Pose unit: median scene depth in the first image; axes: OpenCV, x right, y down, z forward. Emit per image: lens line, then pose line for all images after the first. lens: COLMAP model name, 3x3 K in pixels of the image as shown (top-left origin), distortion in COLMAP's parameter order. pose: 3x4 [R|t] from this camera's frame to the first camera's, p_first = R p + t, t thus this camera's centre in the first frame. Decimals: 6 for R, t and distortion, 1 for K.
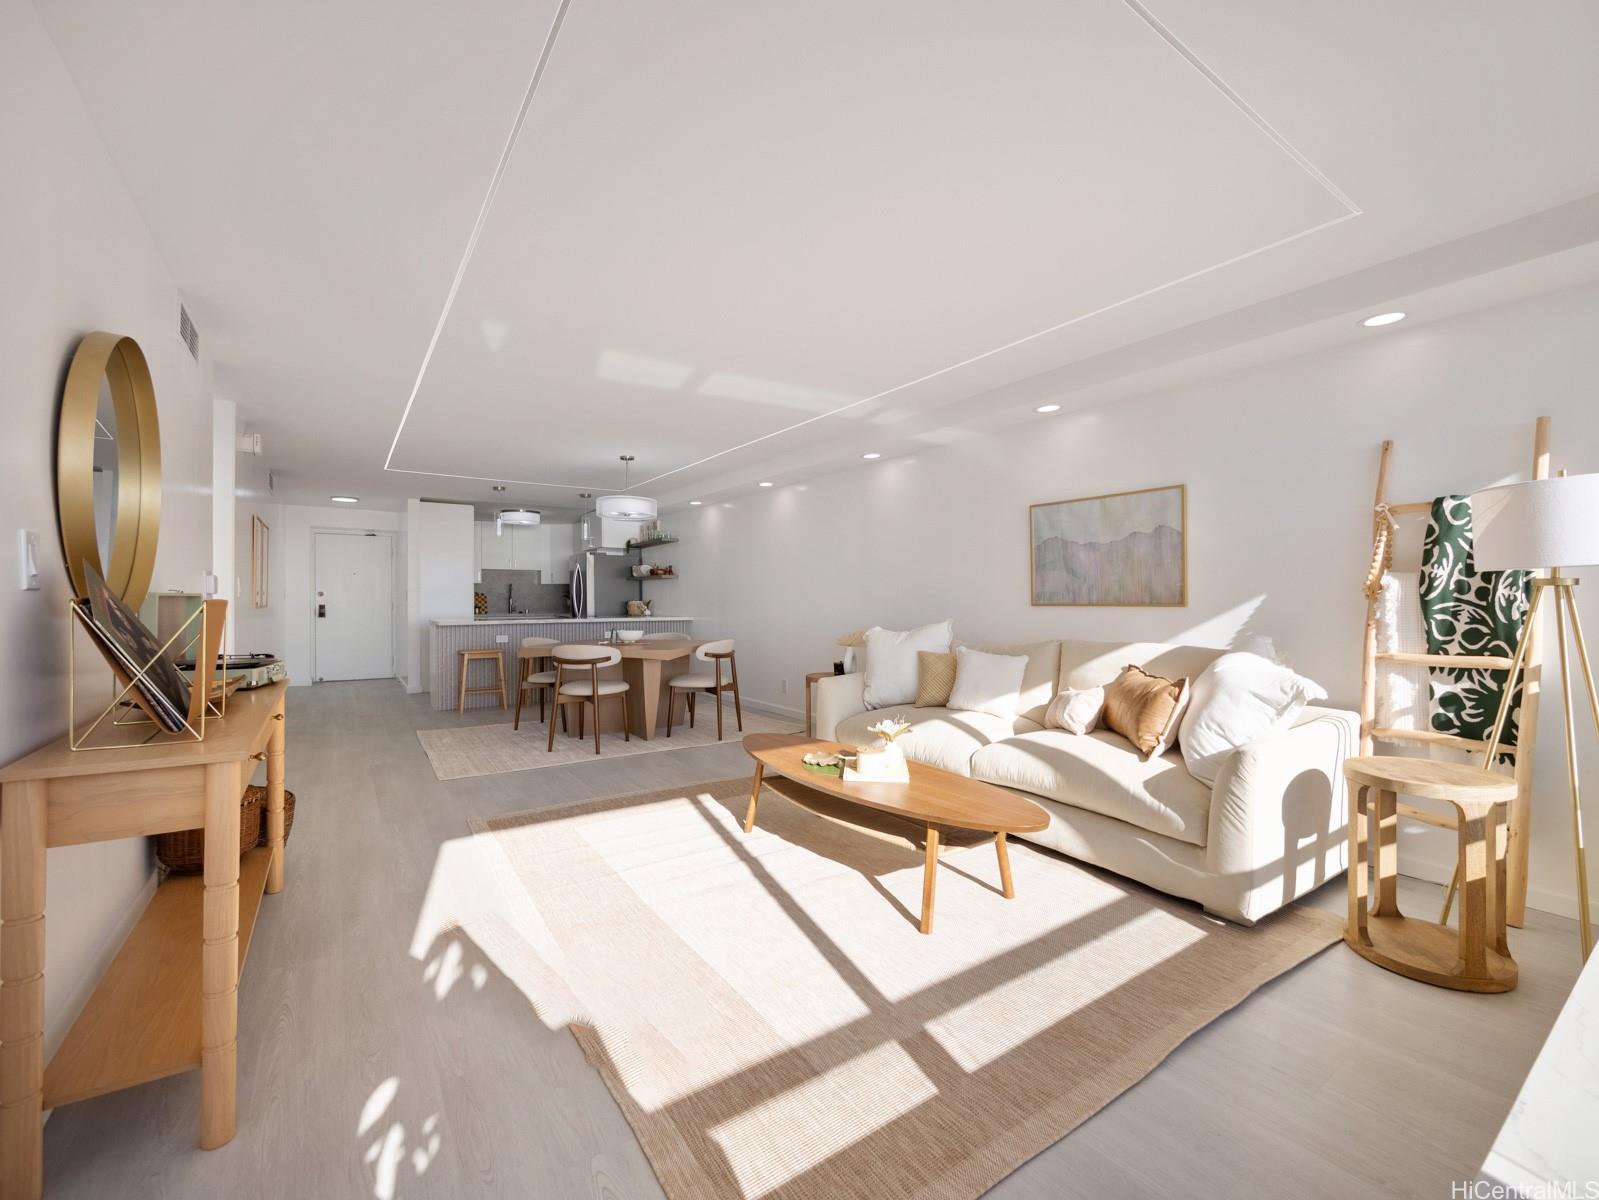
lens RADIAL K [[671.5, 0, 798.3], [0, 671.5, 598.4], [0, 0, 1]] dist [-0.002755, 0.000143]
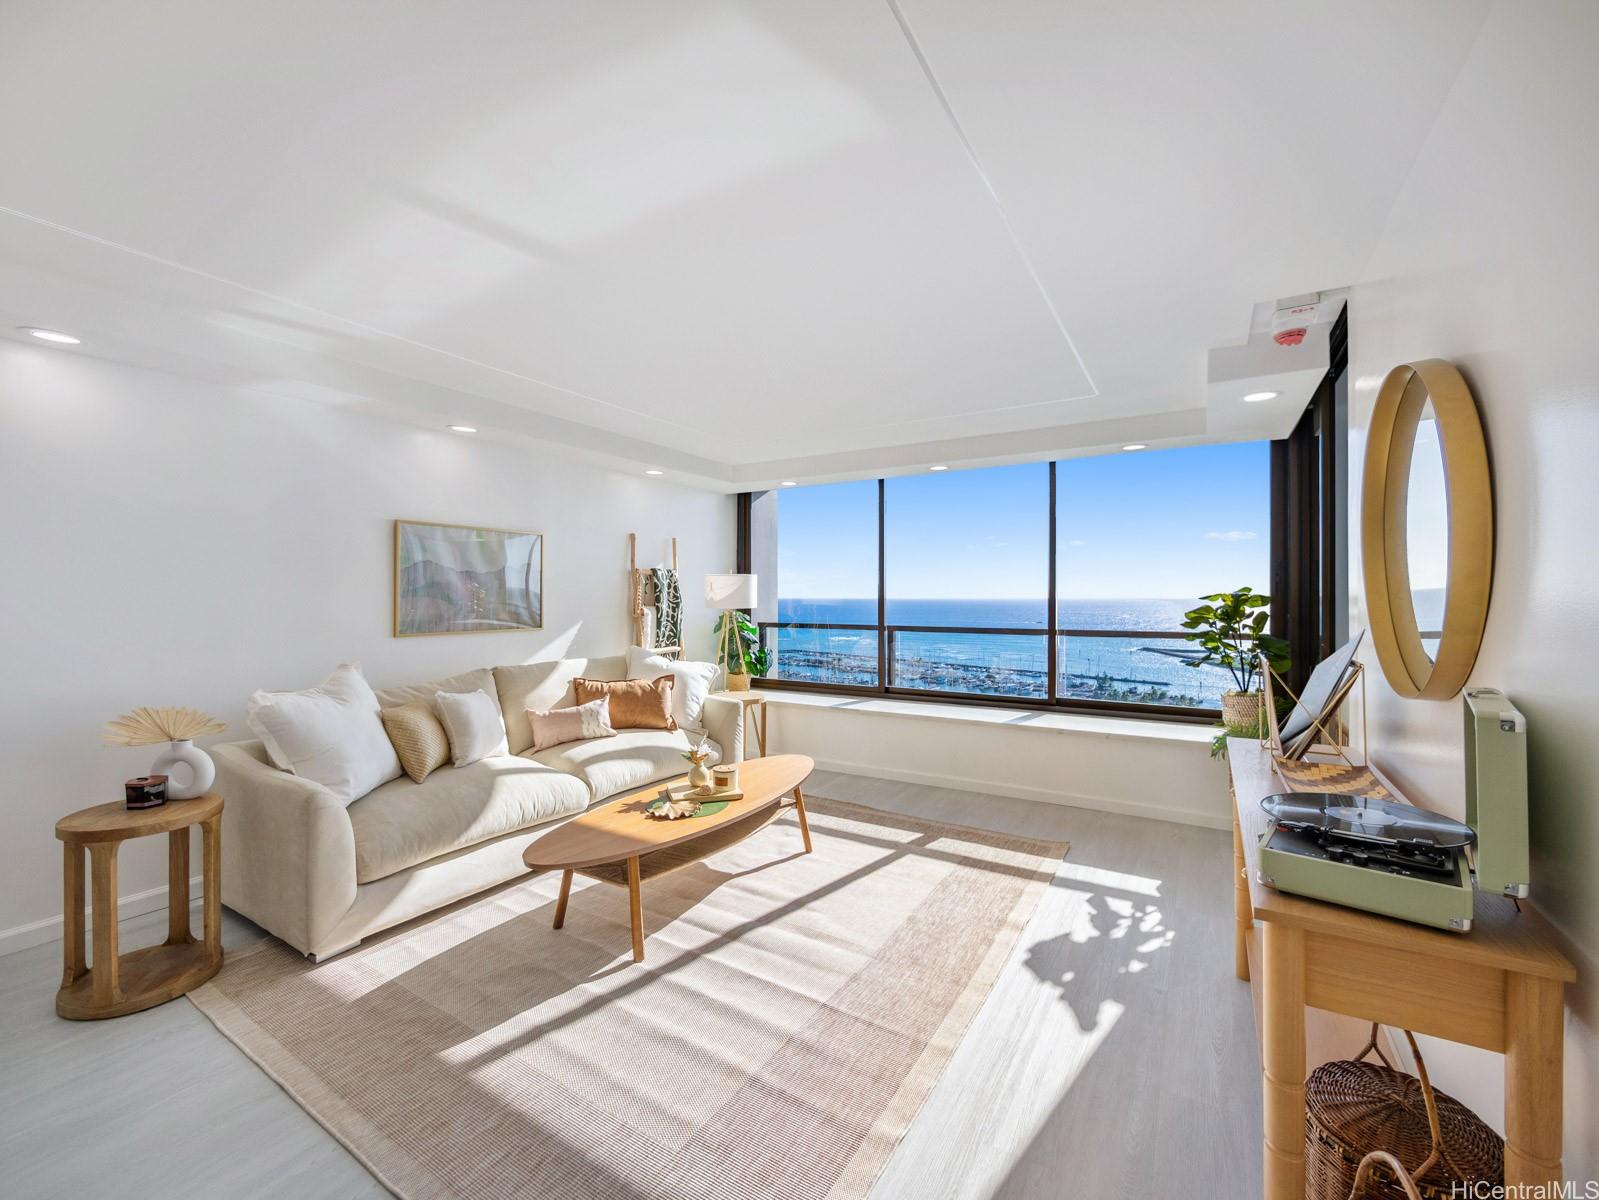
lens RADIAL K [[671.5, 0, 799.2], [0, 671.5, 591.9], [0, 0, 1]] dist [-0.002755, 0.000143]
pose [[-0.412043, -0.000162, 0.911165, -1.006293], [-0.011050, 0.999927, -0.004819, -0.075466], [-0.911098, -0.012054, -0.412015, 1.396419]]
